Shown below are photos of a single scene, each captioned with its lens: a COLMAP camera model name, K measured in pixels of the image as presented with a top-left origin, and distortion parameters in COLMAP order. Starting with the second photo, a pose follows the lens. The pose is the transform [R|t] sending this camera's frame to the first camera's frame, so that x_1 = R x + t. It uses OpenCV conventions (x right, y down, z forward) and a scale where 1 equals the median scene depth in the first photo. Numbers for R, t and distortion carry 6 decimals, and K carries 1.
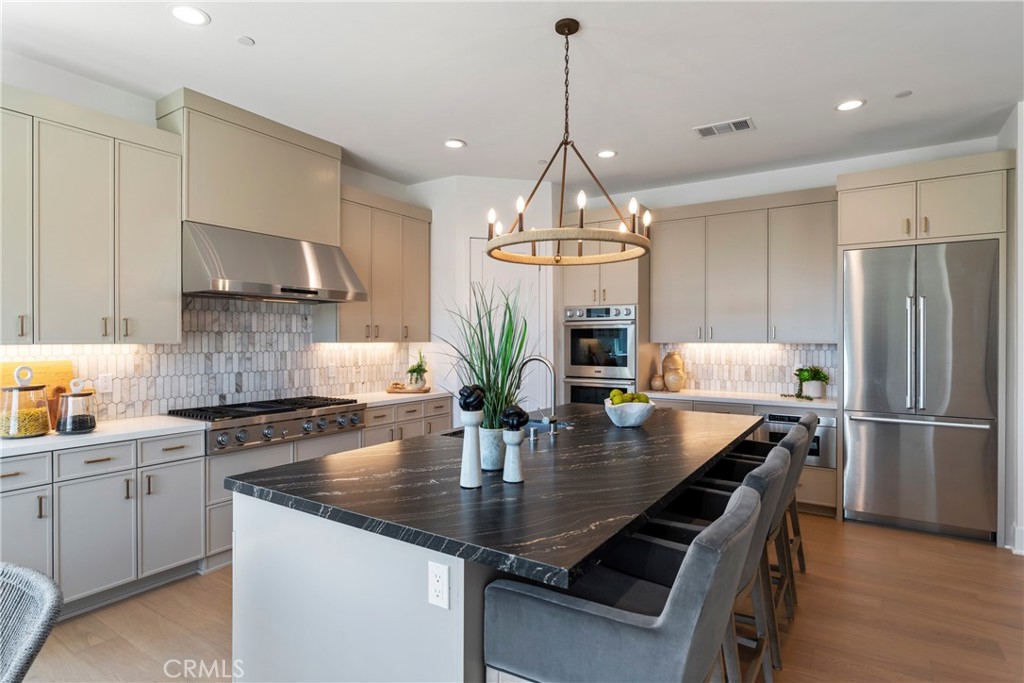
lens RADIAL K [[552.9, 0, 511.2], [0, 552.9, 343.7], [0, 0, 1]] dist [-0.006300, -0.000393]
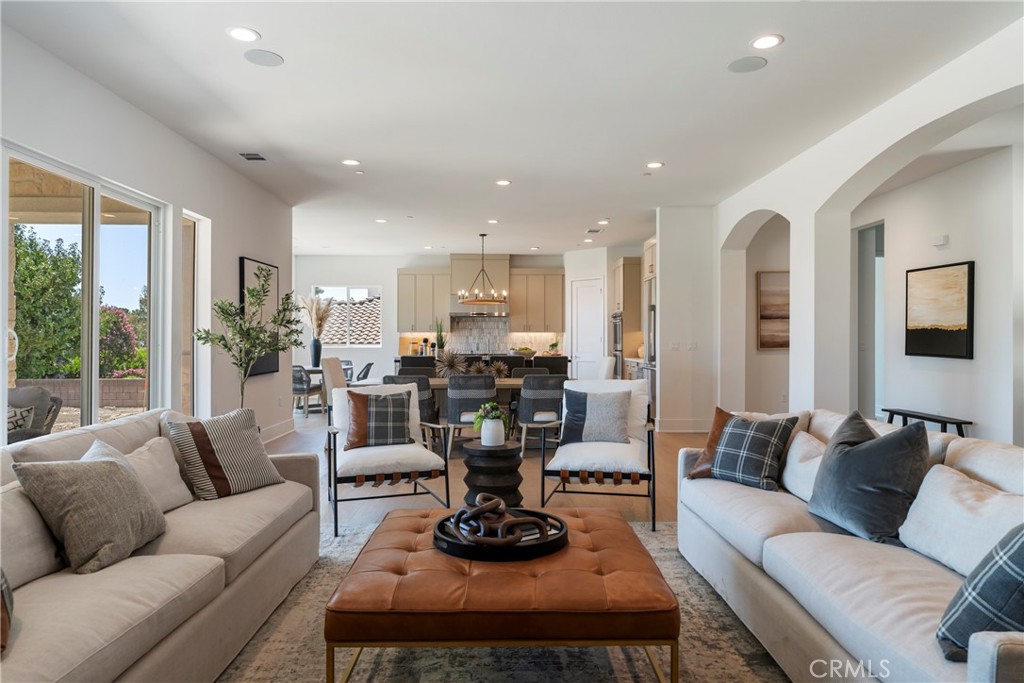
lens RADIAL K [[643.7, 0, 516.0], [0, 643.7, 341.2], [0, 0, 1]] dist [0.005228, 0.000115]
pose [[0.562014, 0.001317, -0.827127, 1.967587], [-0.003721, 0.999993, -0.000936, 0.037705], [0.827119, 0.003604, 0.562015, -0.572202]]
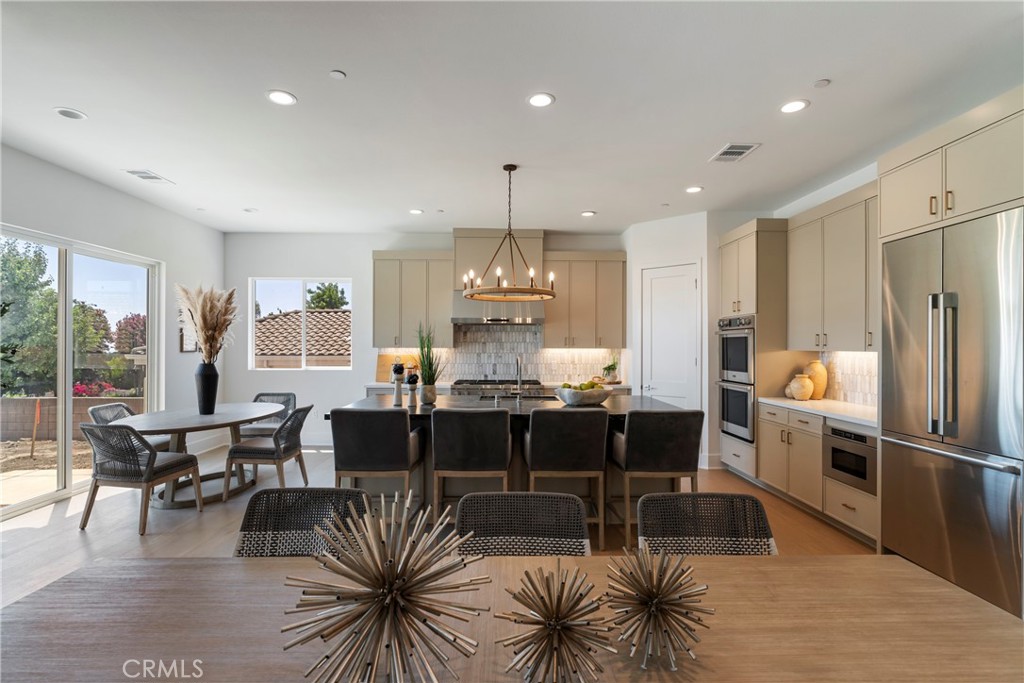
lens RADIAL K [[503.3, 0, 510.2], [0, 503.3, 340.2], [0, 0, 1]] dist [-0.000804, 0.000110]
pose [[0.552697, -0.006218, -0.833359, 0.825489], [-0.006797, 0.999905, -0.011968, -0.006459], [0.833355, 0.012279, 0.552602, 0.079189]]
